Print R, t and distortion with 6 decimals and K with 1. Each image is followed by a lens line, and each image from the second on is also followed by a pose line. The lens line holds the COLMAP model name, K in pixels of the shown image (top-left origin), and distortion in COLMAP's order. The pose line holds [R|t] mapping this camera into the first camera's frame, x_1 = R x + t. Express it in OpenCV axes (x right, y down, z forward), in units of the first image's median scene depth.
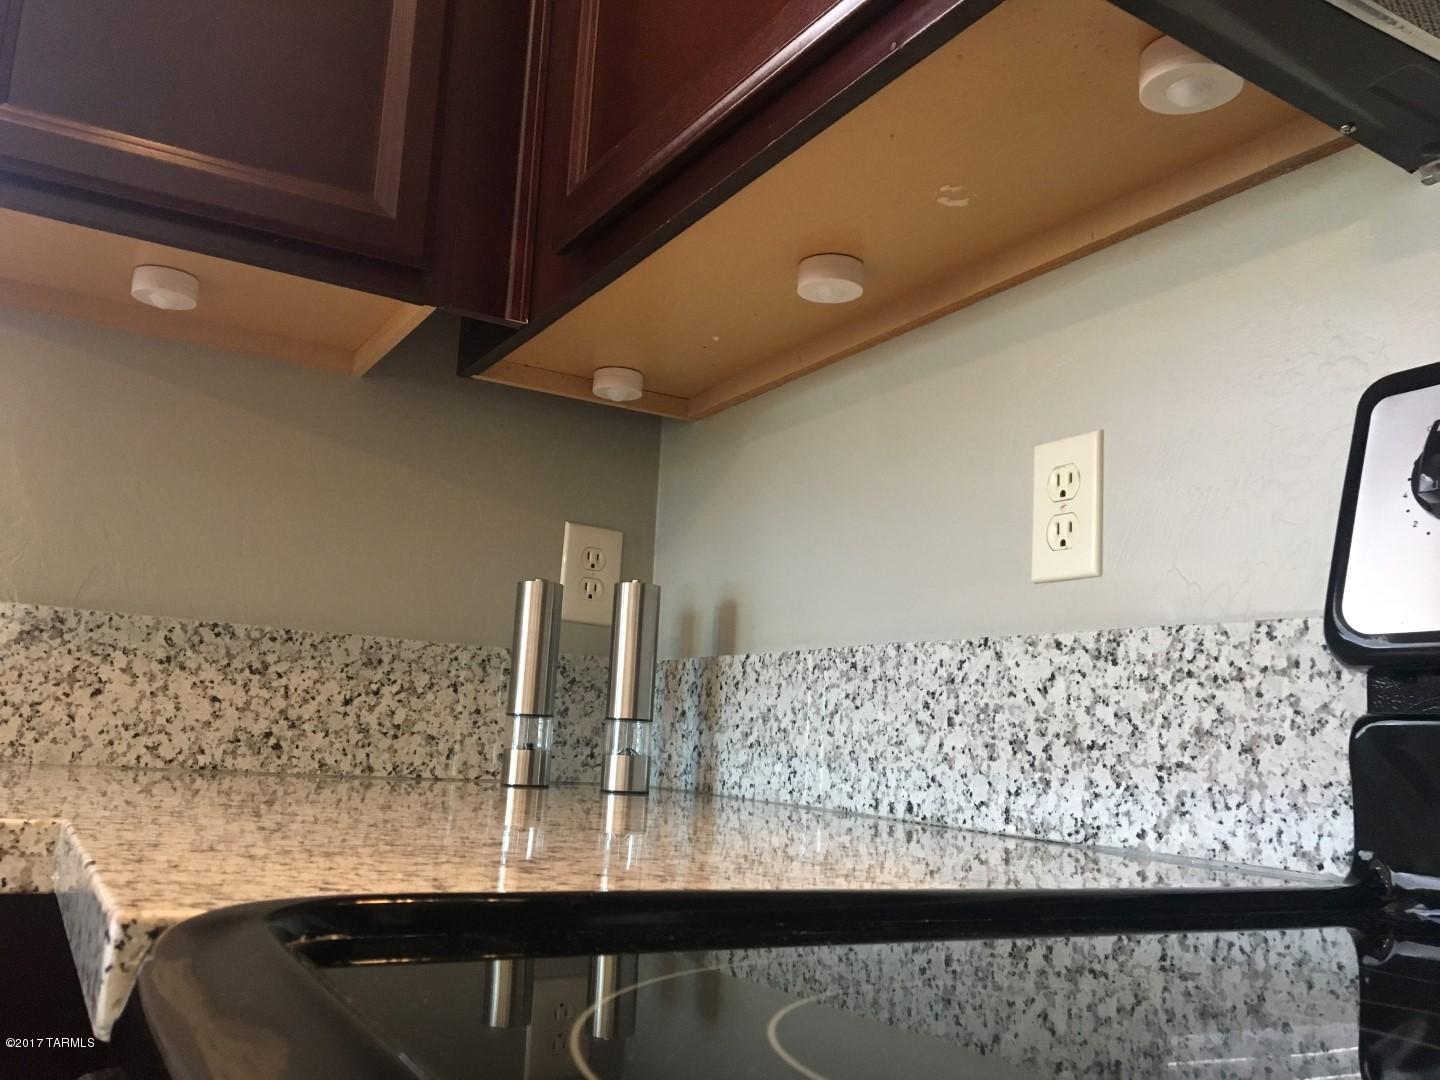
lens RADIAL K [[1210.0, 0, 720.0], [0, 1210.0, 537.8], [0, 0, 1]] dist [0.071726, -0.091712]
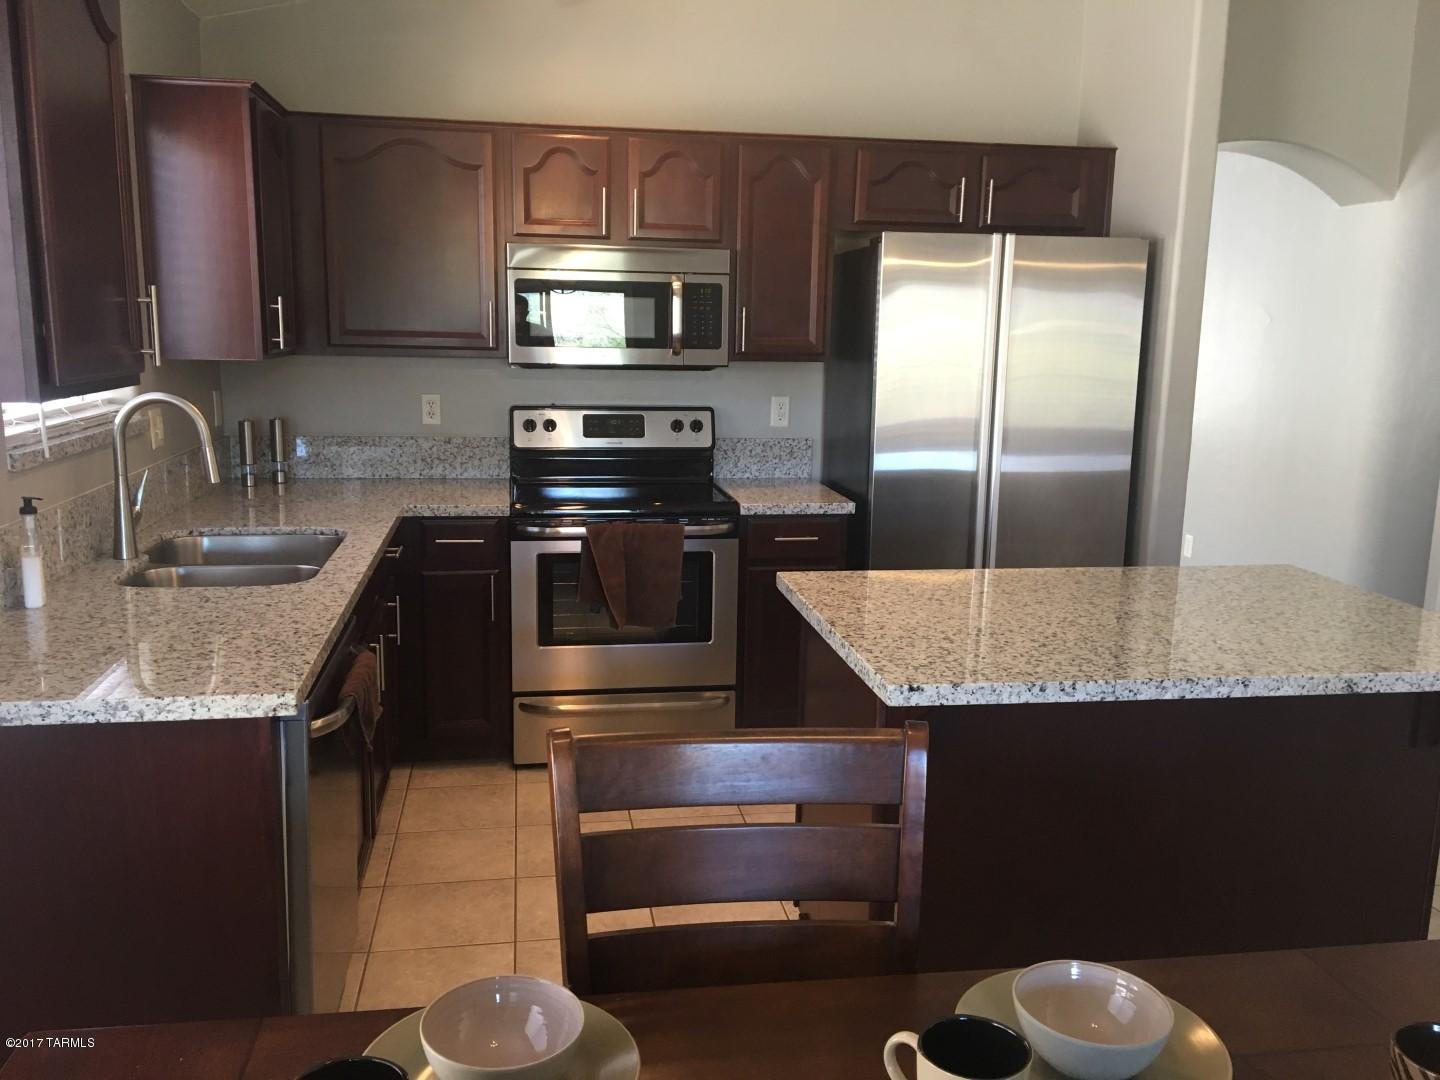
lens RADIAL K [[1210.0, 0, 710.7], [0, 1210.0, 542.0], [0, 0, 1]] dist [0.071726, -0.091712]
pose [[0.358802, -0.213418, 0.908688, -3.462212], [-0.156153, 0.946067, 0.283855, -0.972825], [-0.920260, -0.243742, 0.306124, -1.446008]]
